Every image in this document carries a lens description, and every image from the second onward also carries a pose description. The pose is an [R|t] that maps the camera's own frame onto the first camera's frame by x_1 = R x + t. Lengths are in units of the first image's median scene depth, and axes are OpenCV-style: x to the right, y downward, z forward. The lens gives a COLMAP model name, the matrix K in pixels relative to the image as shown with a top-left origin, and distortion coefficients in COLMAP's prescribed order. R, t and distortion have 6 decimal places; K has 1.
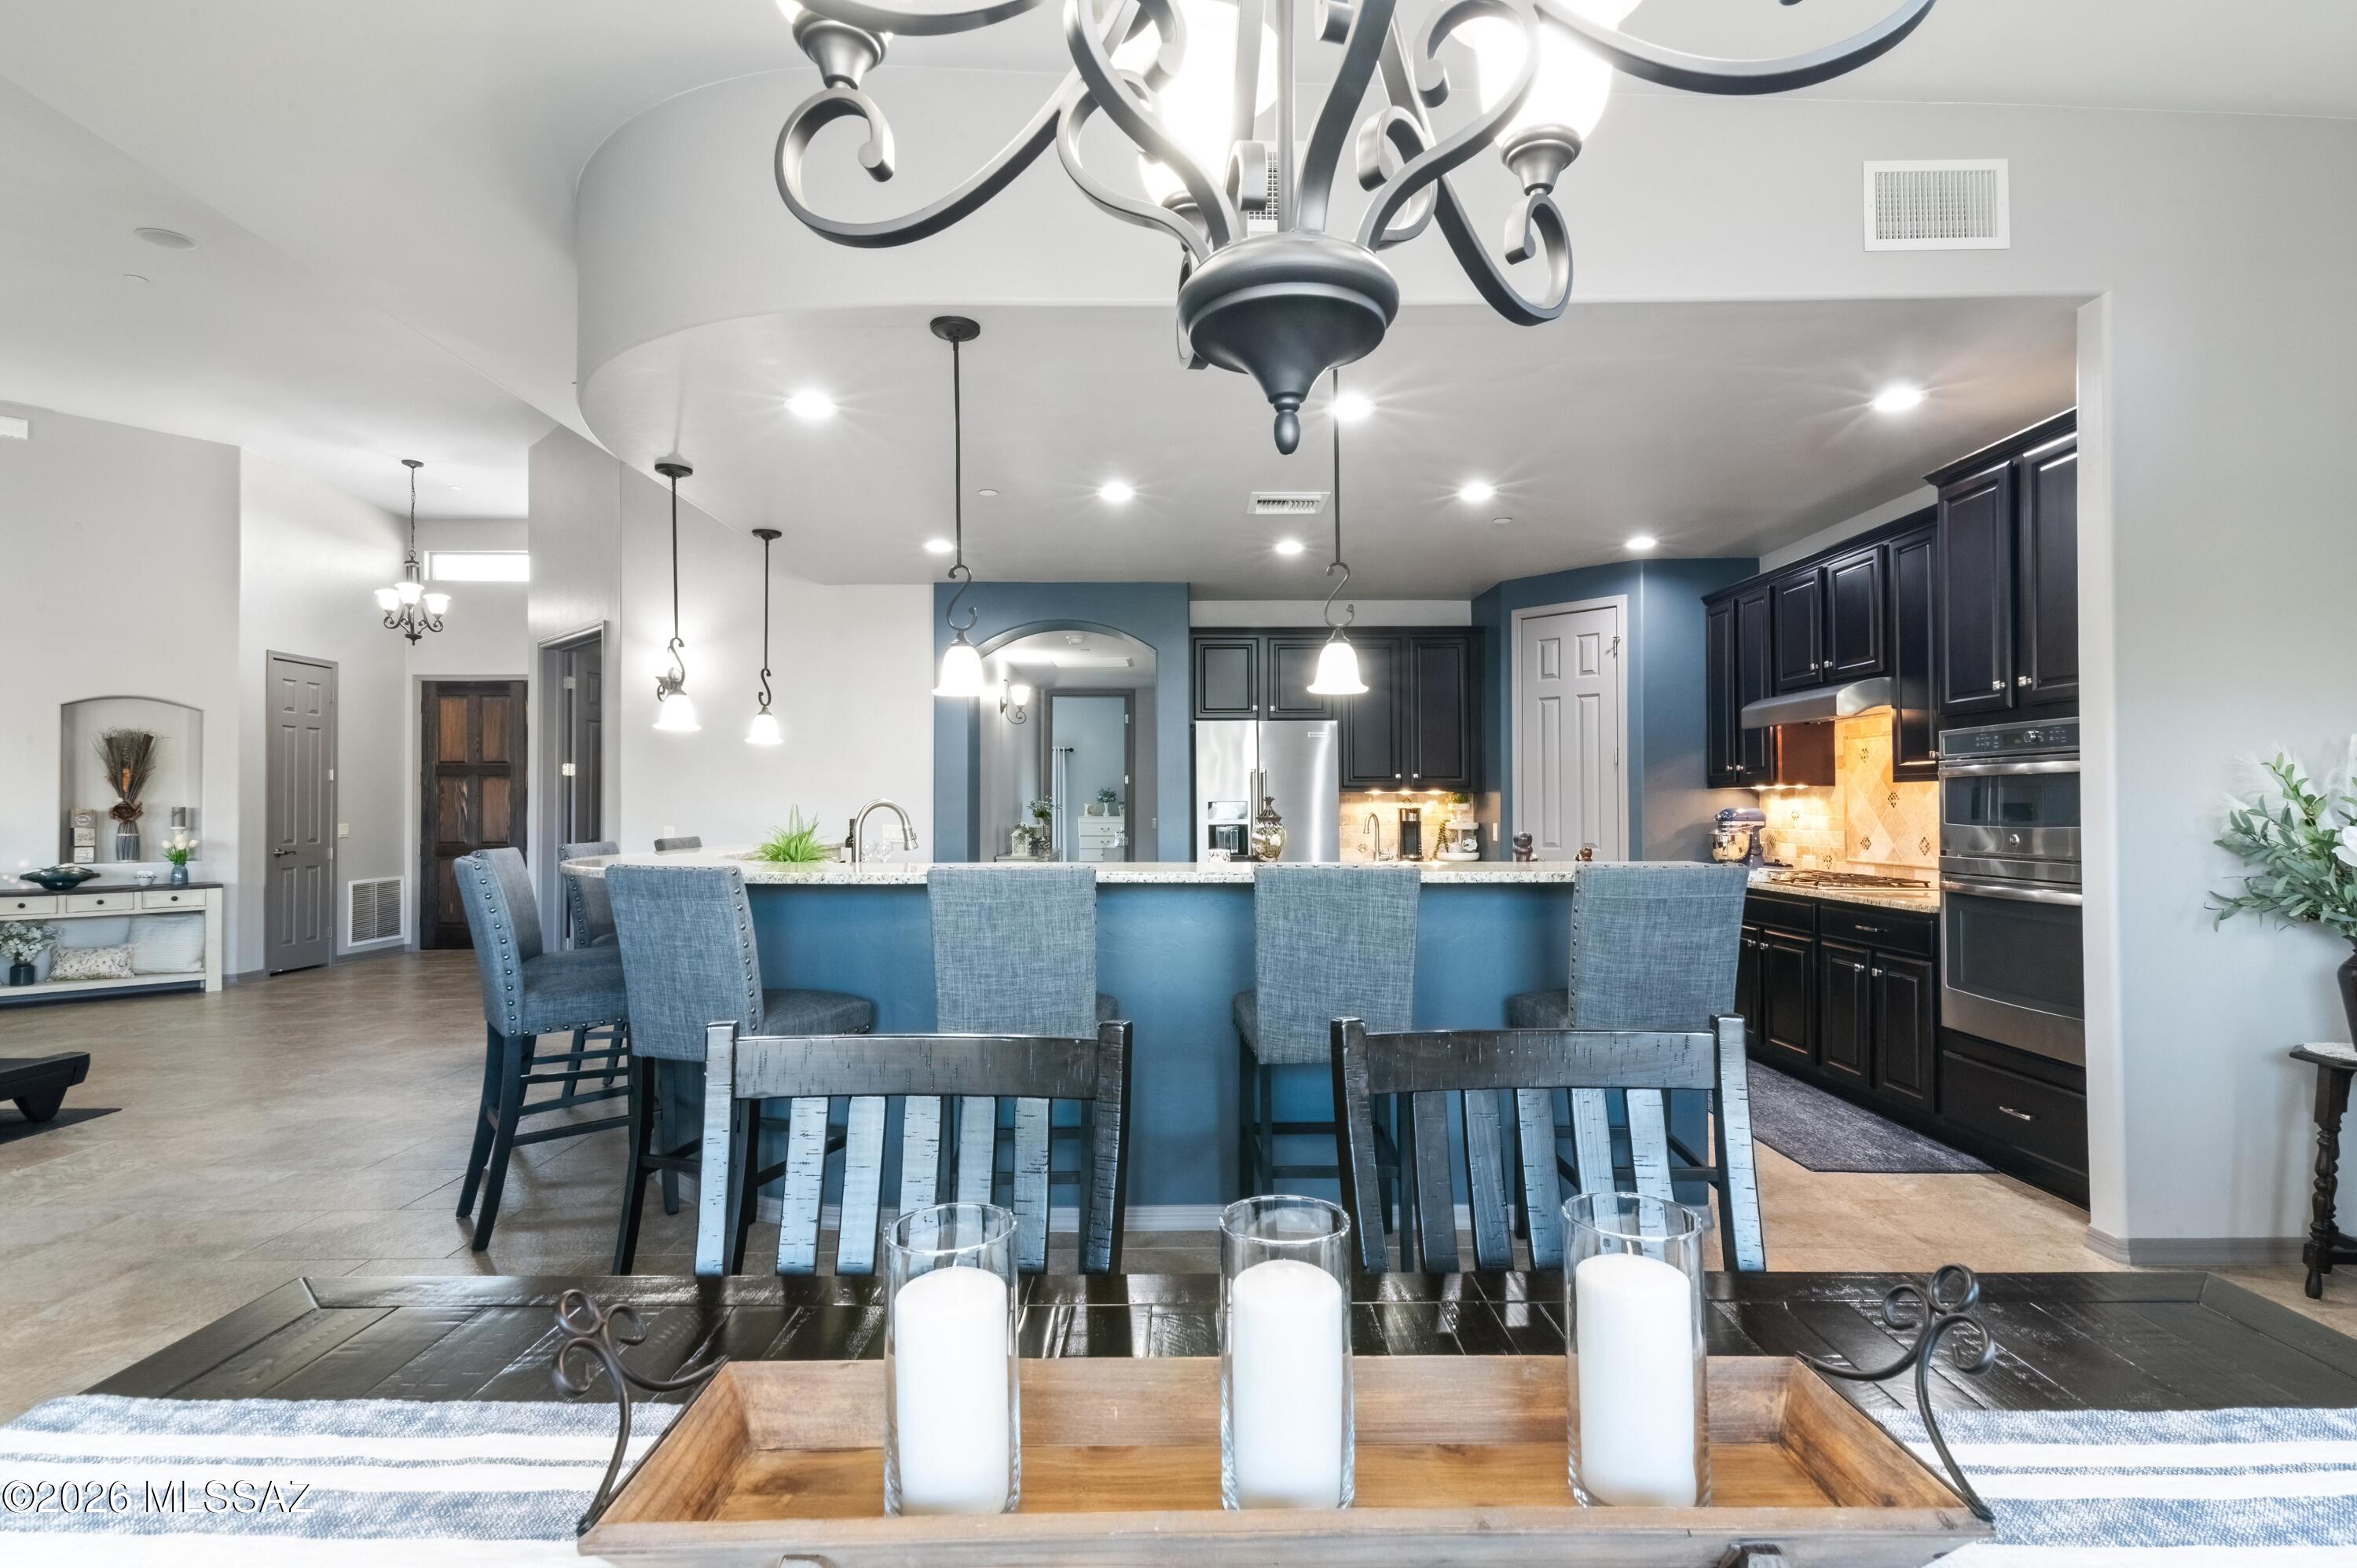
lens RADIAL K [[1136.4, 0, 1187.6], [0, 1136.4, 772.8], [0, 0, 1]] dist [0.035814, -0.015914]
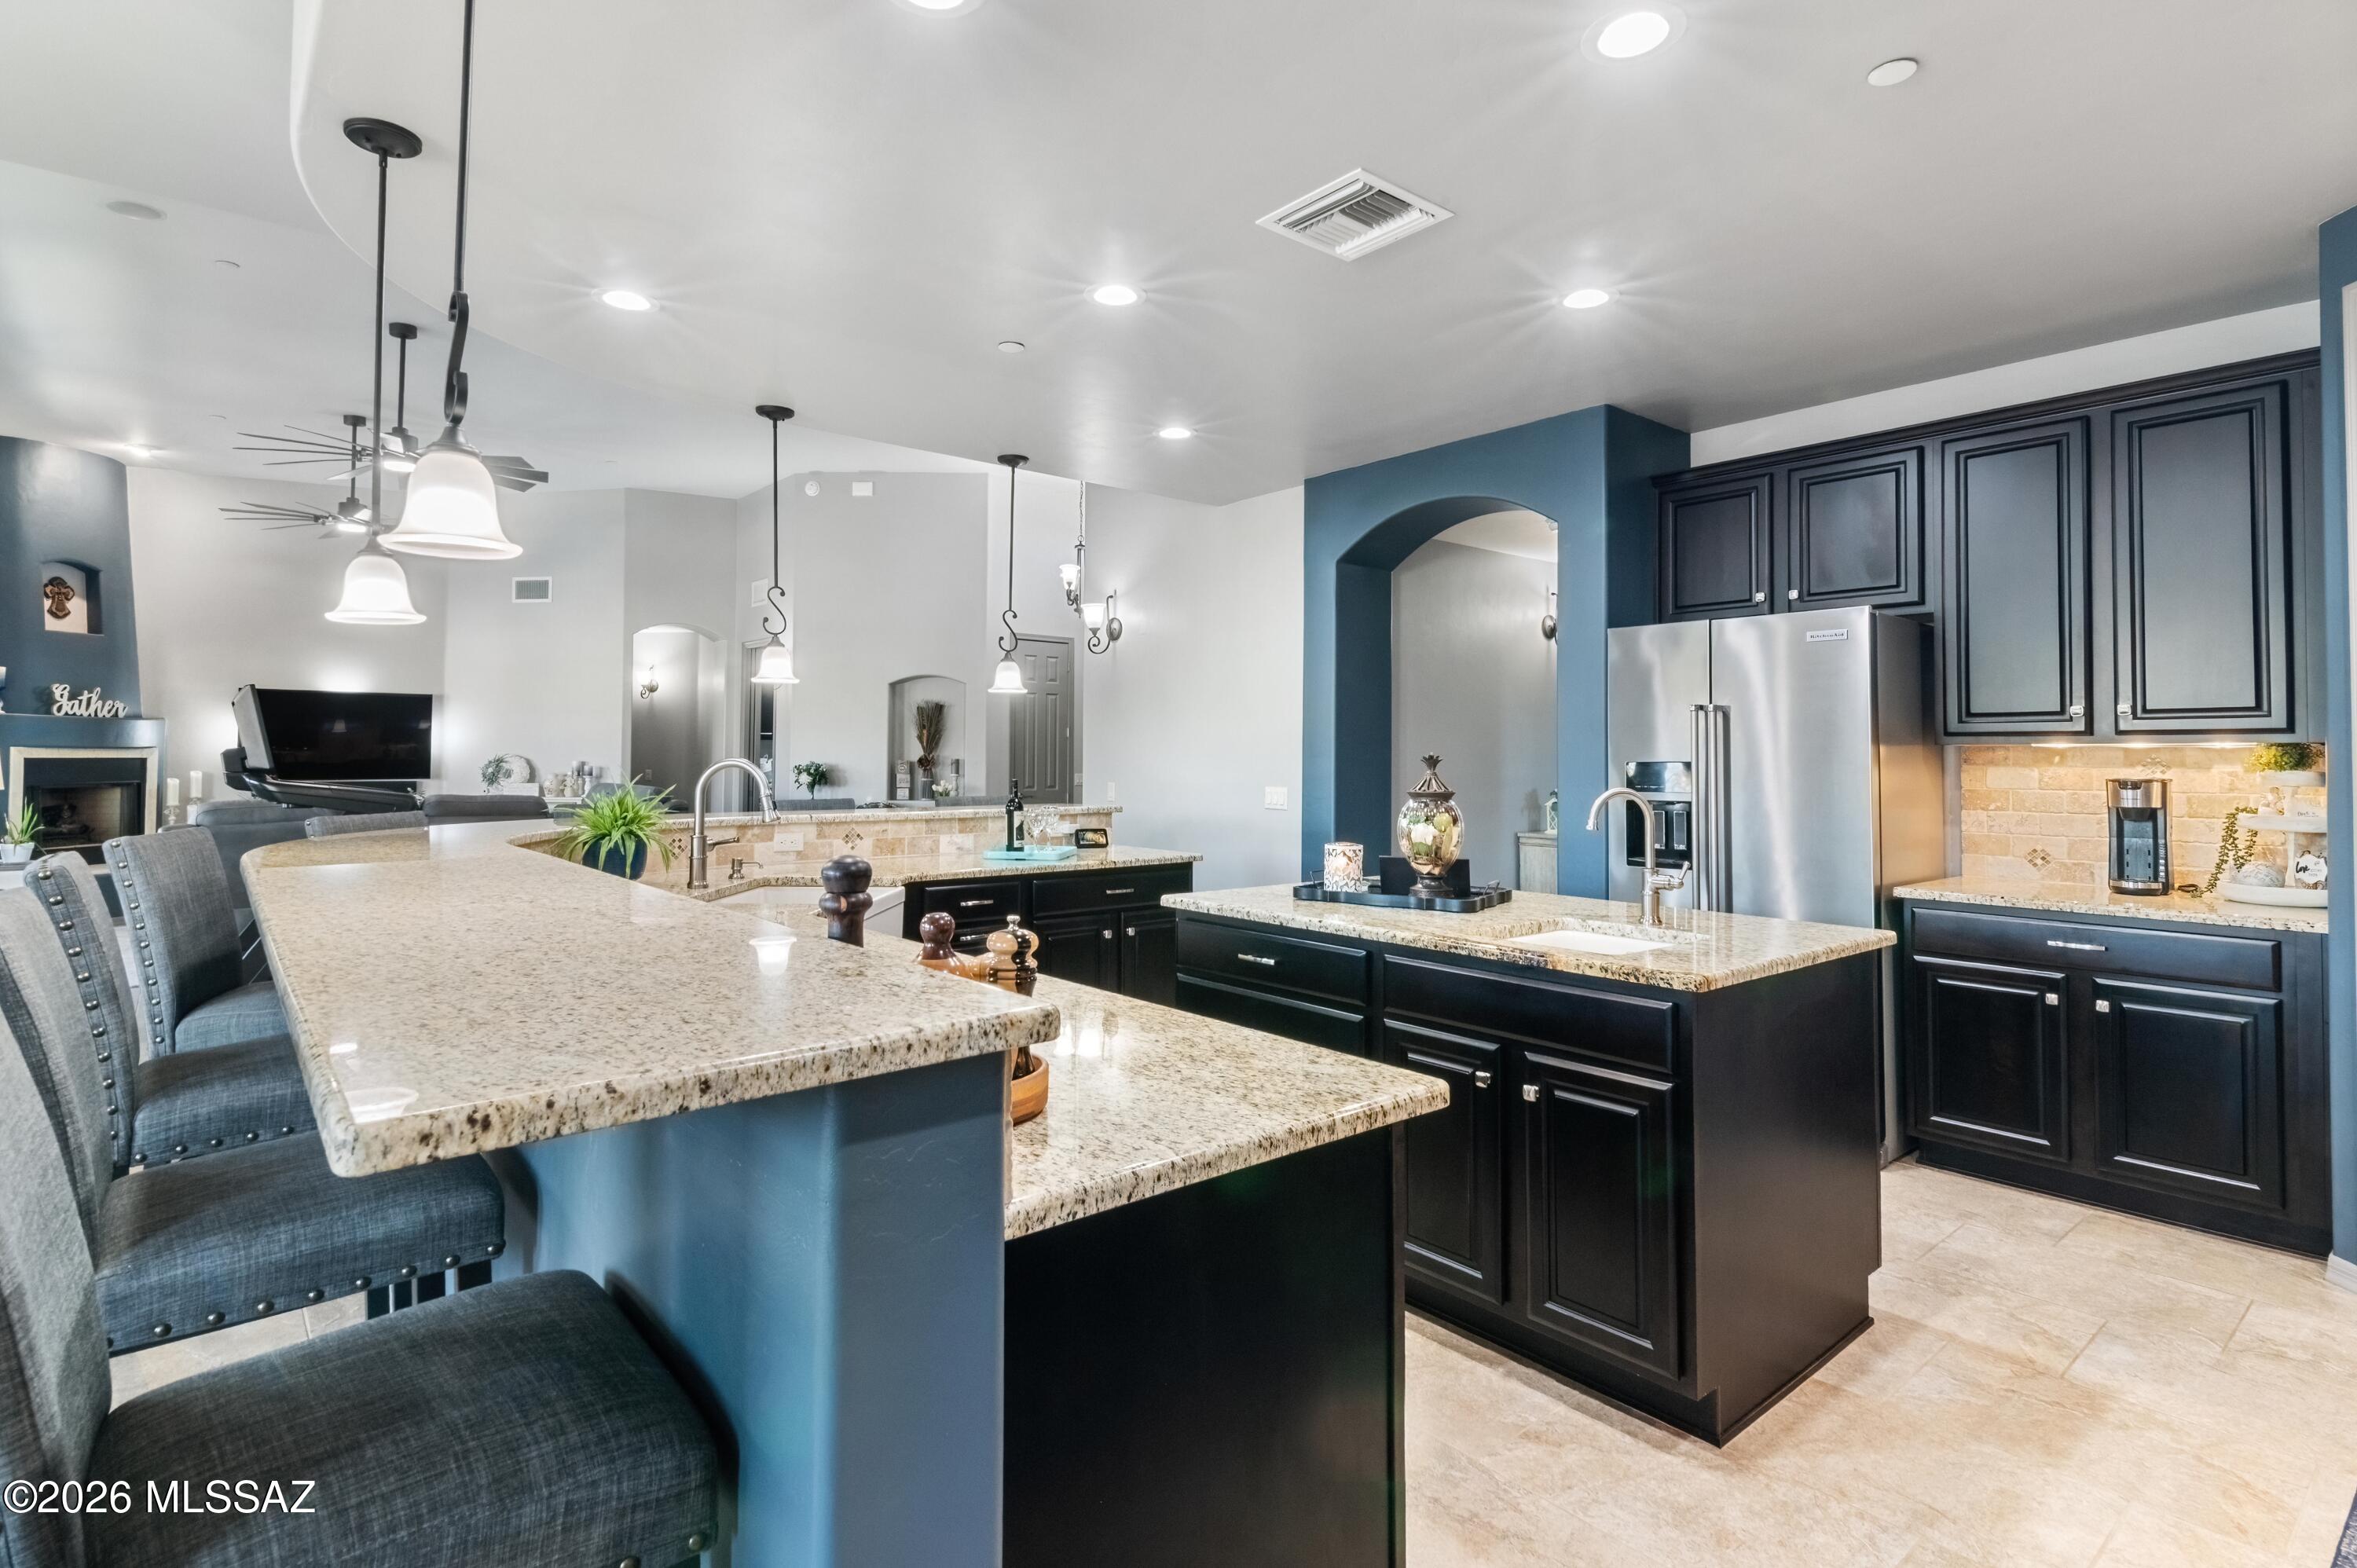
lens RADIAL K [[1147.1, 0, 1187.0], [0, 1147.1, 744.0], [0, 0, 1]] dist [0.032441, -0.015994]
pose [[0.640570, -0.004565, -0.767886, 0.308689], [0.017459, 0.999810, 0.008621, 0.006733], [0.767701, -0.018929, 0.640528, 0.409989]]
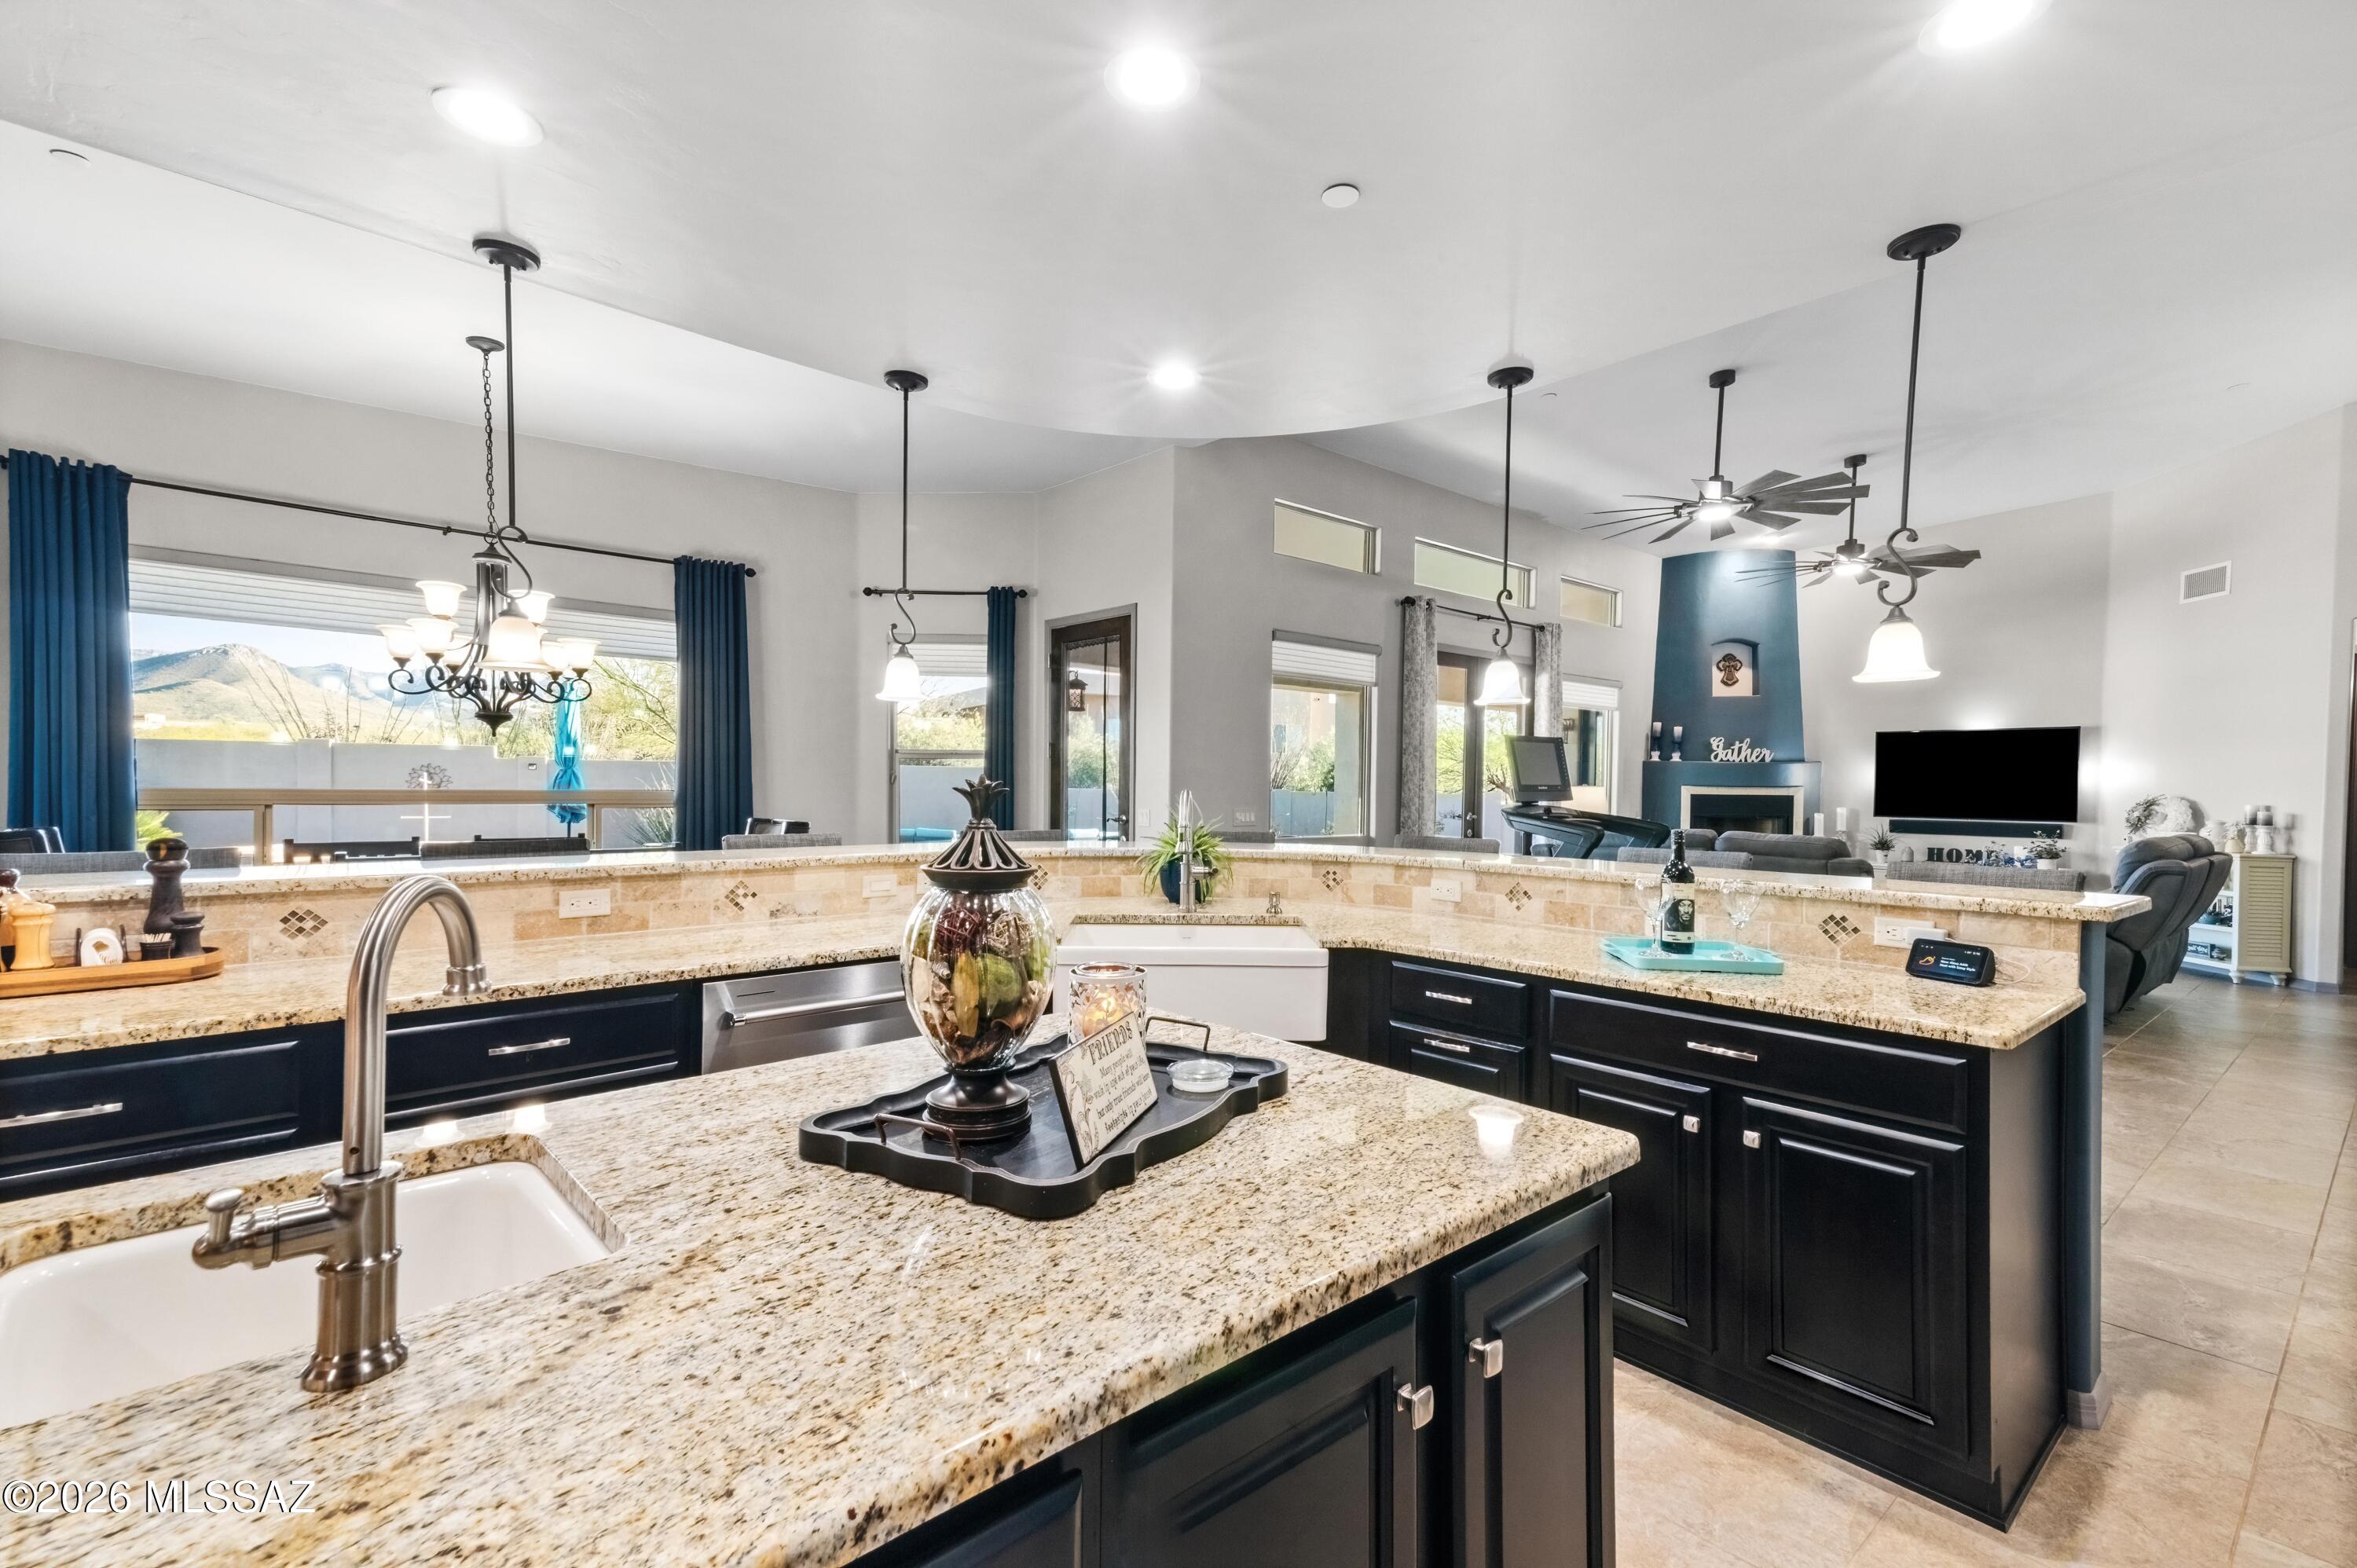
lens RADIAL K [[1069.9, 0, 1188.1], [0, 1069.9, 793.8], [0, 0, 1]] dist [0.065444, -0.000568]
pose [[-0.745069, 0.000155, -0.666988, 0.137907], [0.011723, 0.999849, -0.012863, 0.019939], [0.666885, -0.017403, -0.744958, 0.877782]]
